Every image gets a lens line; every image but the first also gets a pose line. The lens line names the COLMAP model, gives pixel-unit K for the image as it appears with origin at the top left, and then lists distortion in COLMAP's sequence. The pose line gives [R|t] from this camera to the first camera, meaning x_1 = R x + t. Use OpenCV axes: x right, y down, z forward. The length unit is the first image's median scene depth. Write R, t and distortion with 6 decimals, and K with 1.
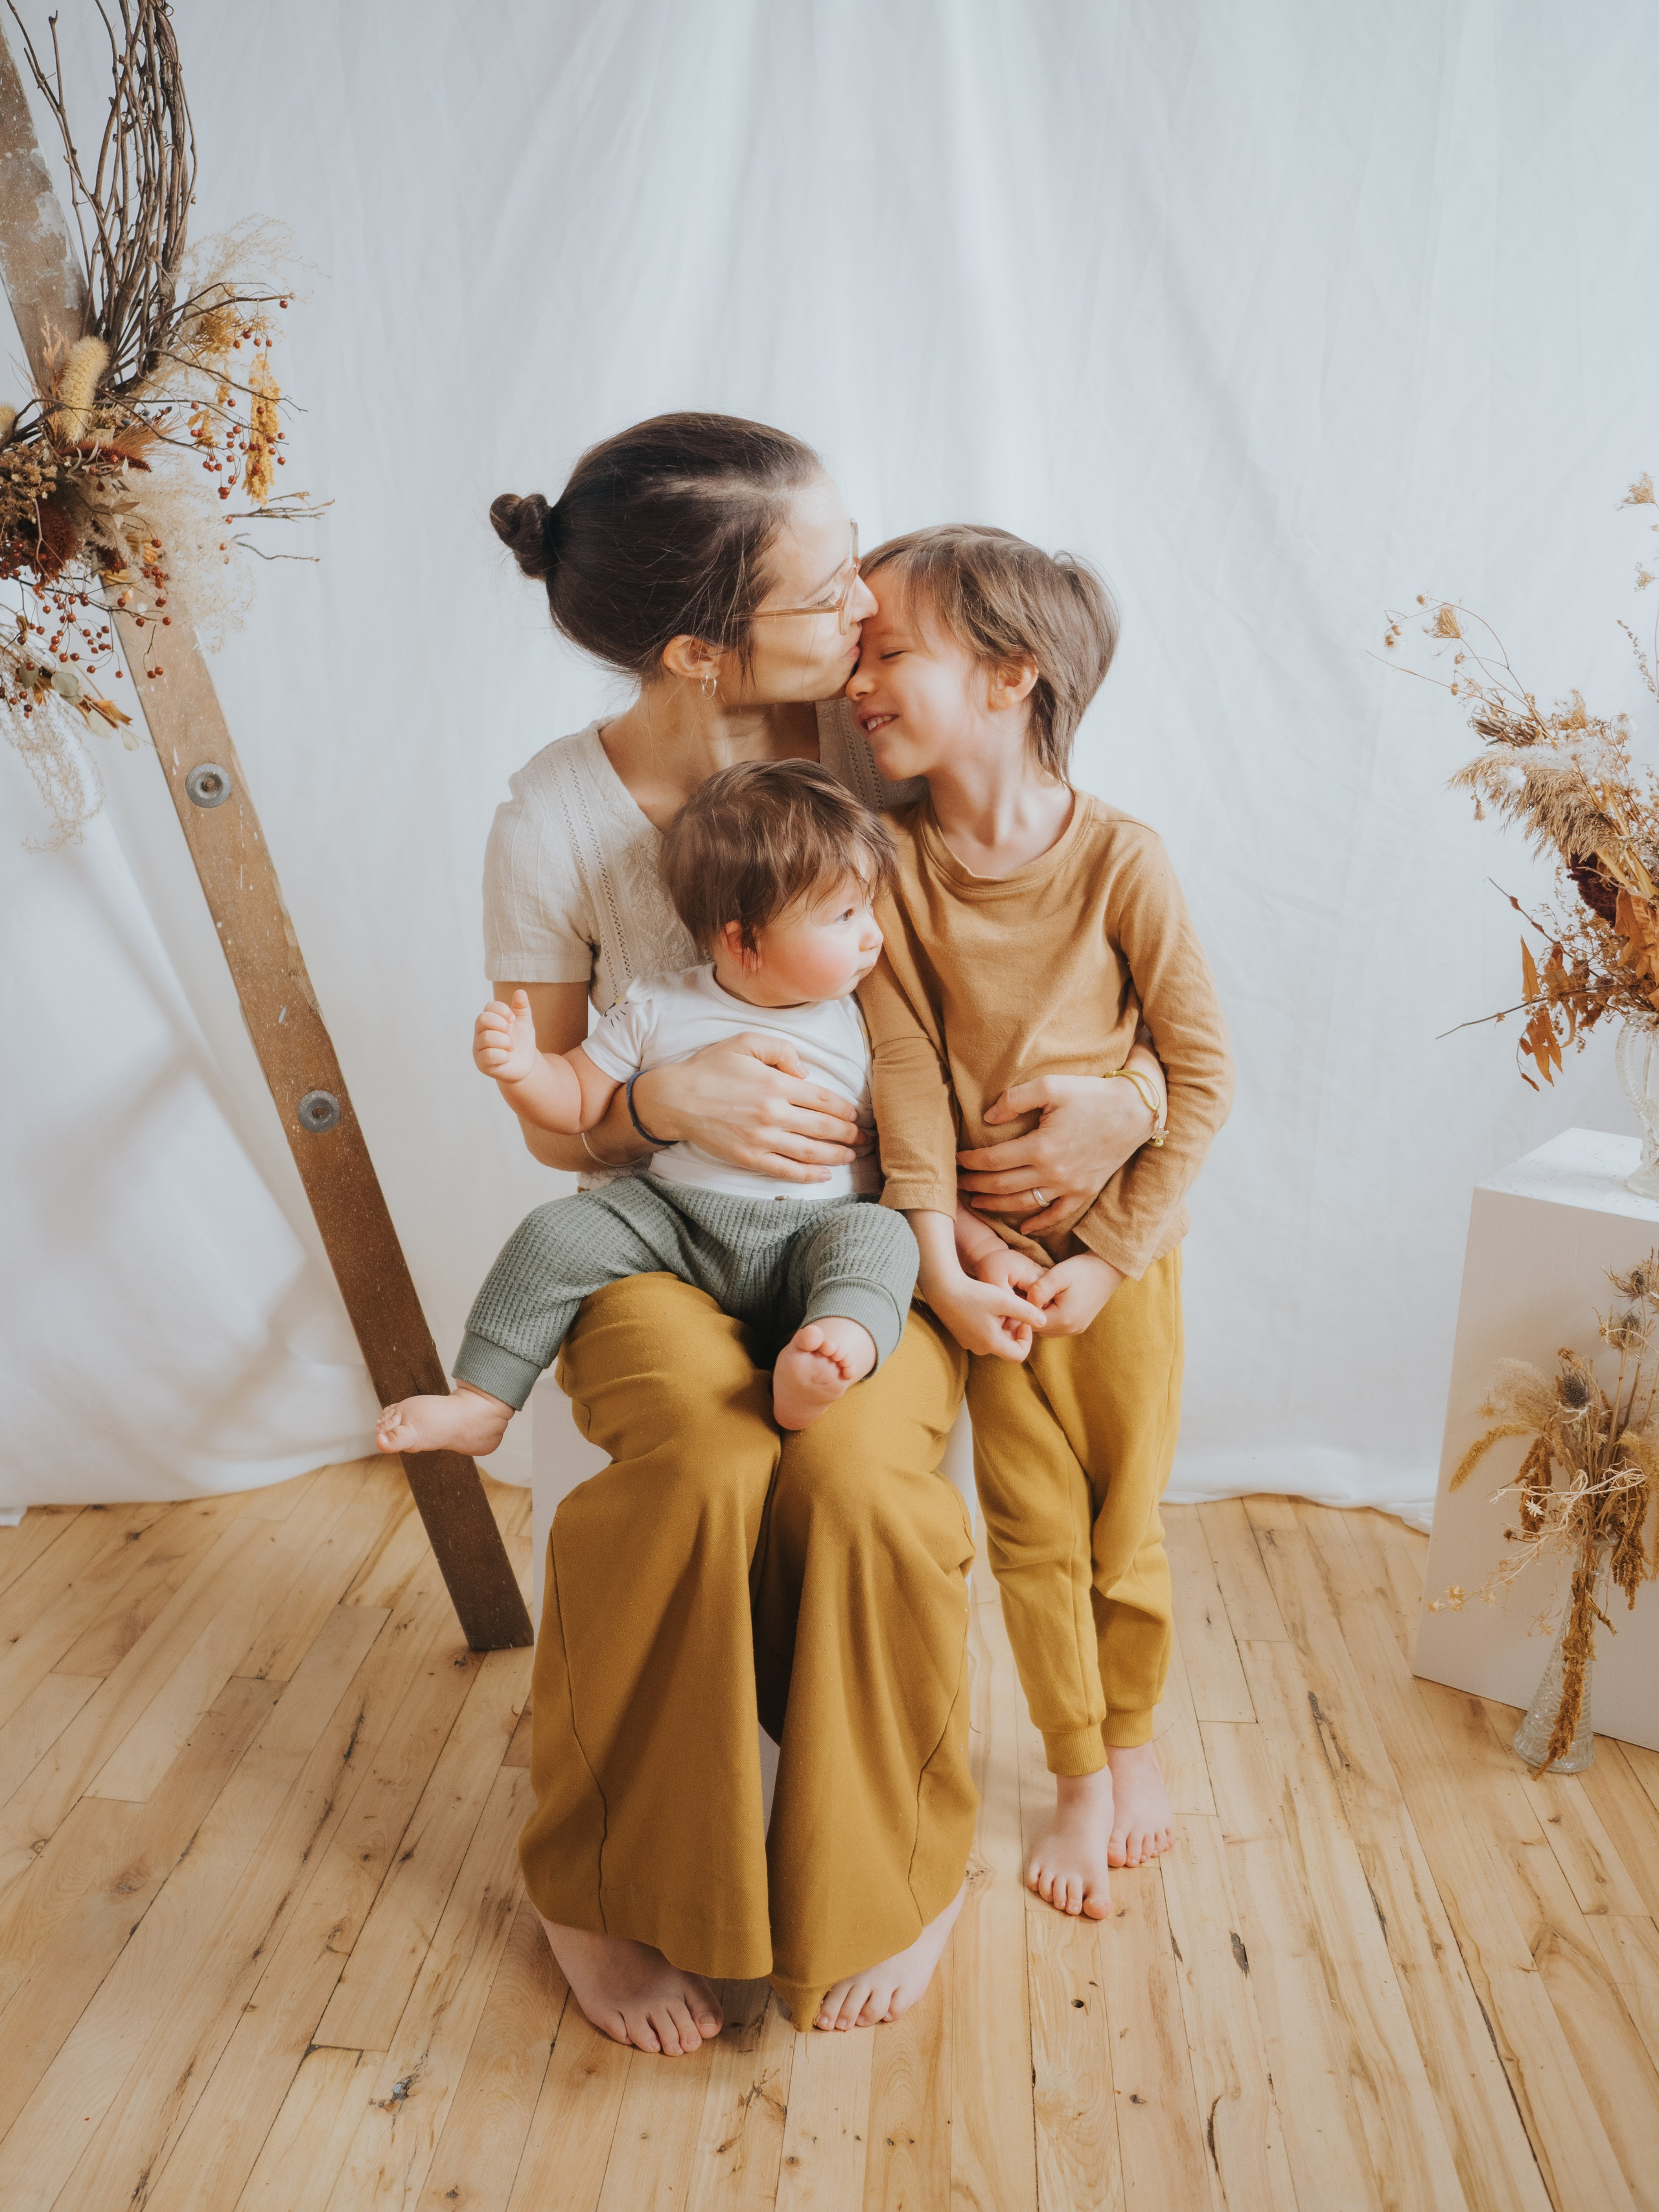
lens RADIAL K [[1930.7, 0, 829.5], [0, 1930.7, 1106.0], [0, 0, 1]] dist [-0.193408, 0.108674]
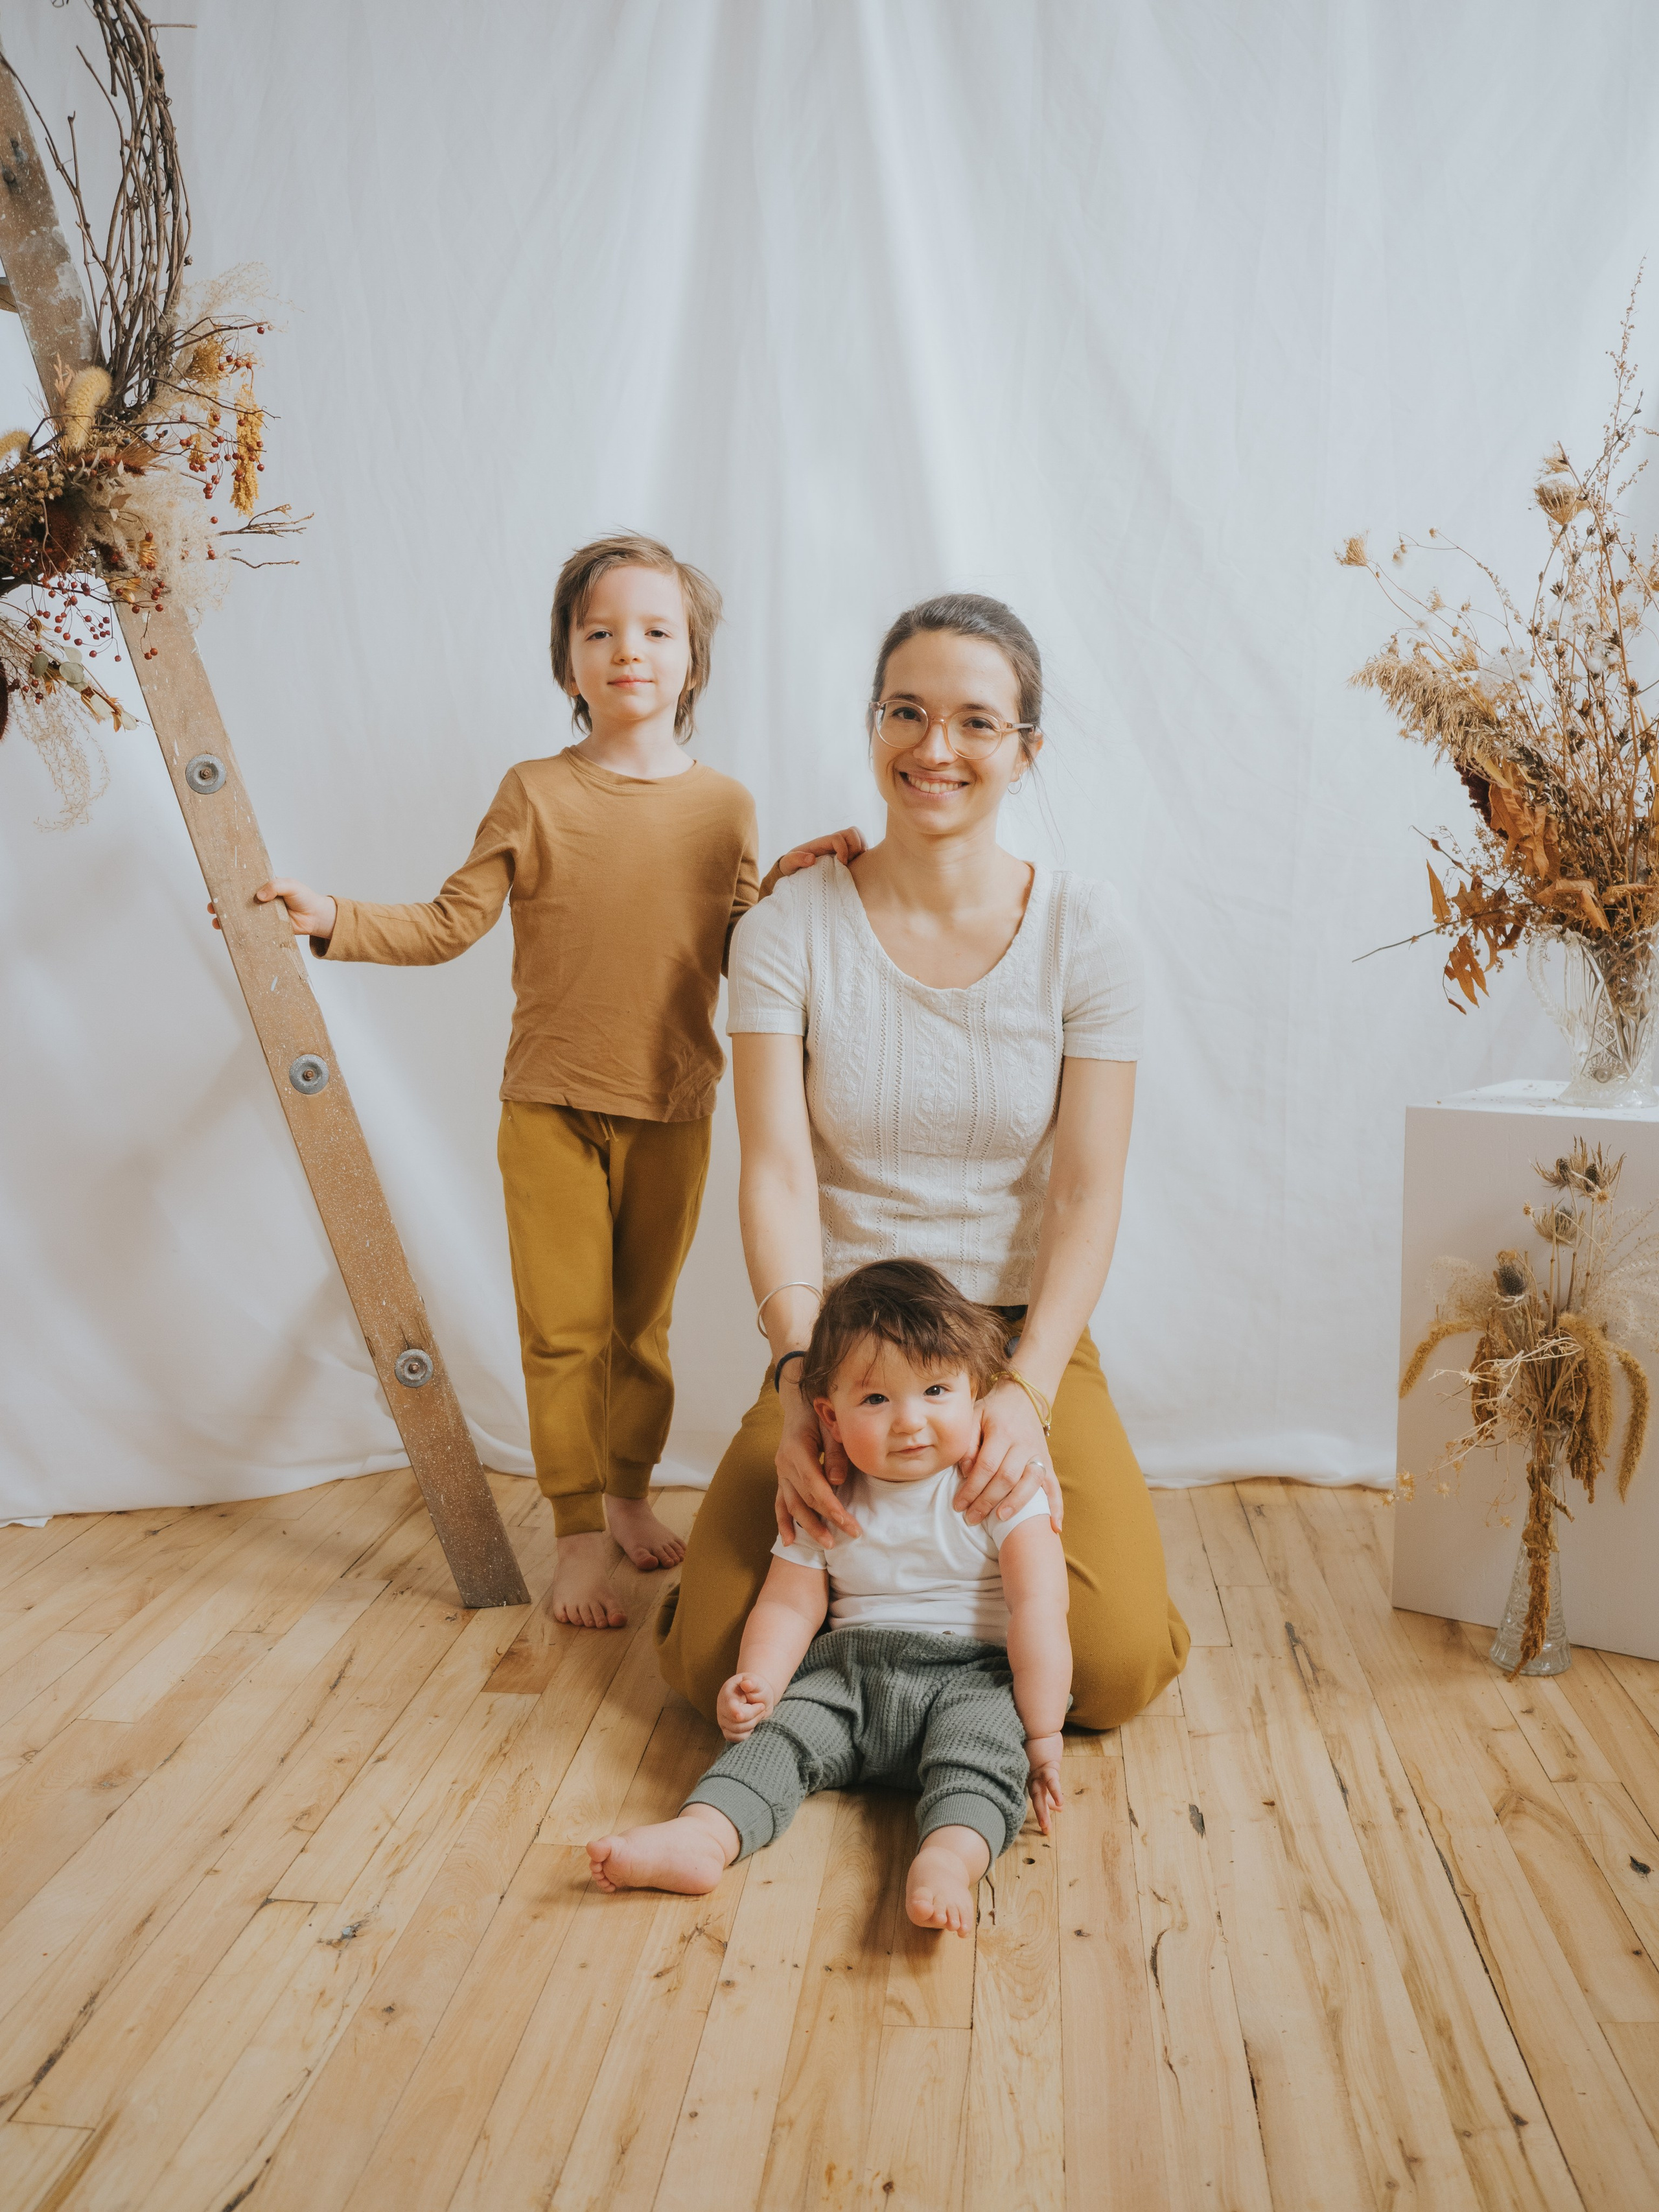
lens RADIAL K [[1897.7, 0, 838.4], [0, 1897.7, 1097.4], [0, 0, 1]] dist [-0.182637, 0.115087]
pose [[0.998348, -0.042877, -0.038242, 0.080972], [0.037645, 0.991013, -0.128357, 0.186578], [0.043402, 0.126706, 0.990990, -0.039007]]
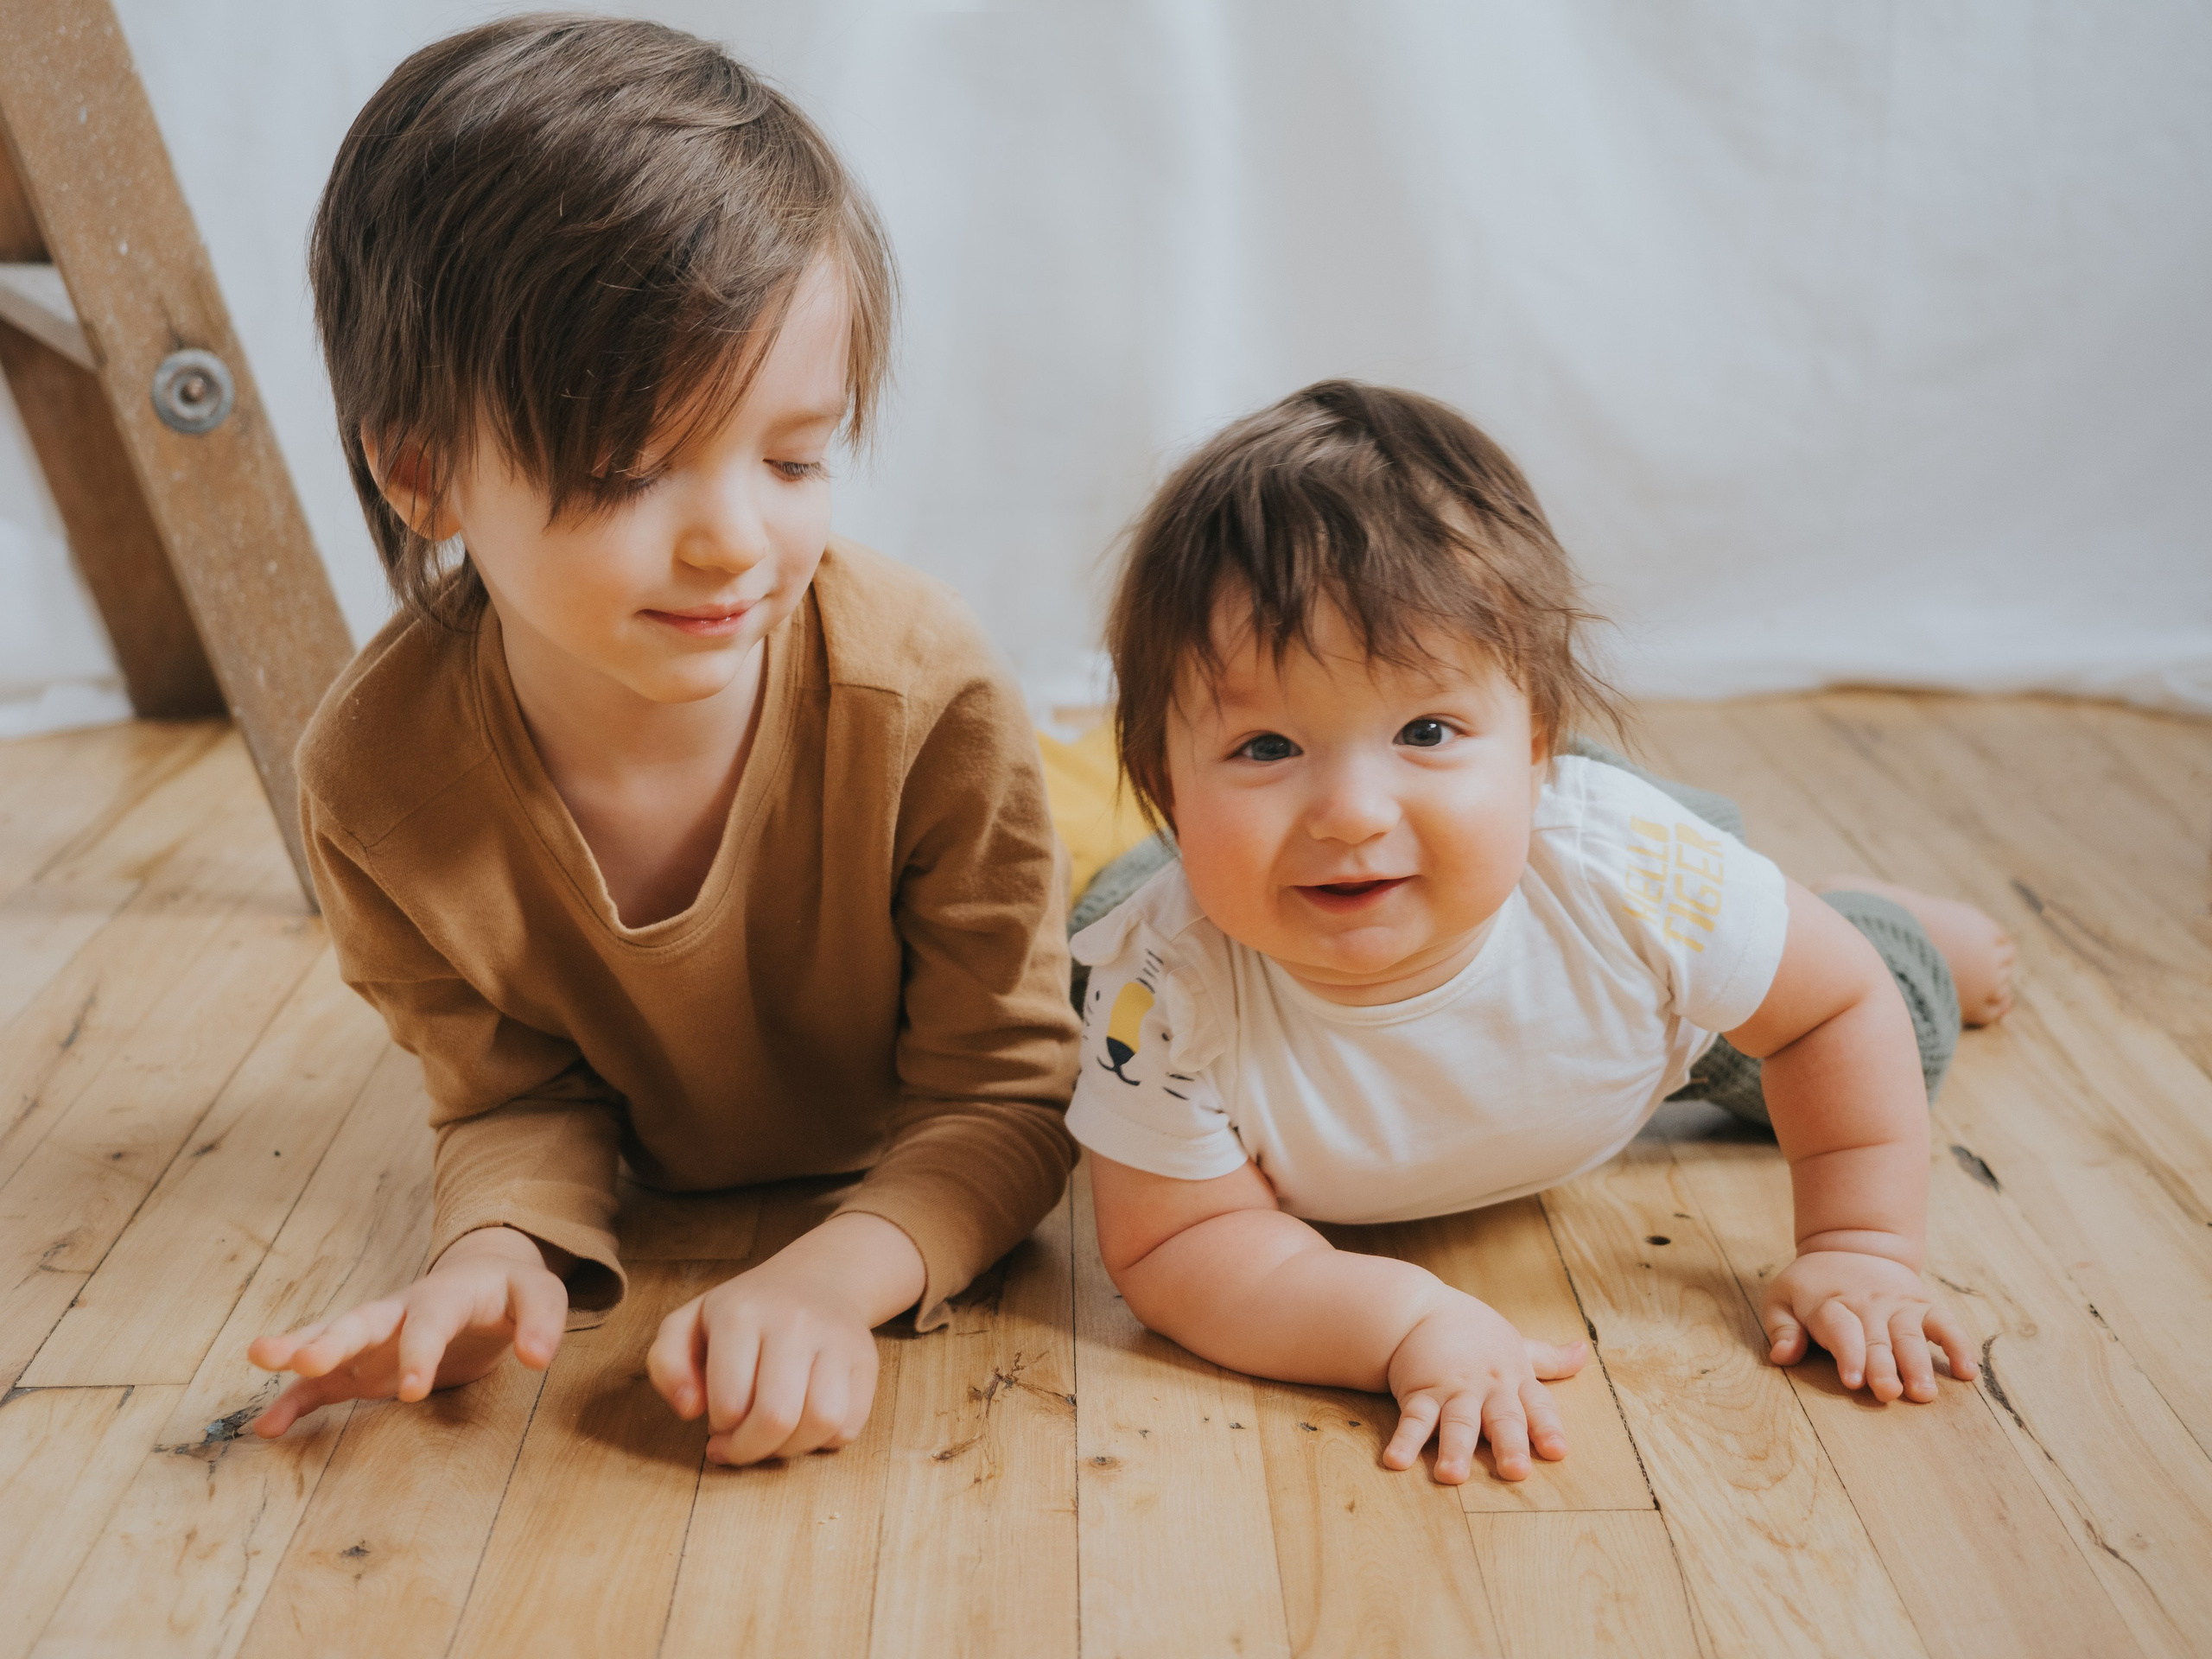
lens RADIAL K [[3440.1, 0, 1097.5], [0, 3440.1, 948.7], [0, 0, 1]] dist [0.024577, -0.462457]
pose [[0.995929, -0.065910, 0.061490, -0.053953], [0.063409, 0.997113, 0.041783, 0.339082], [-0.064066, -0.037713, 0.997233, 0.123279]]
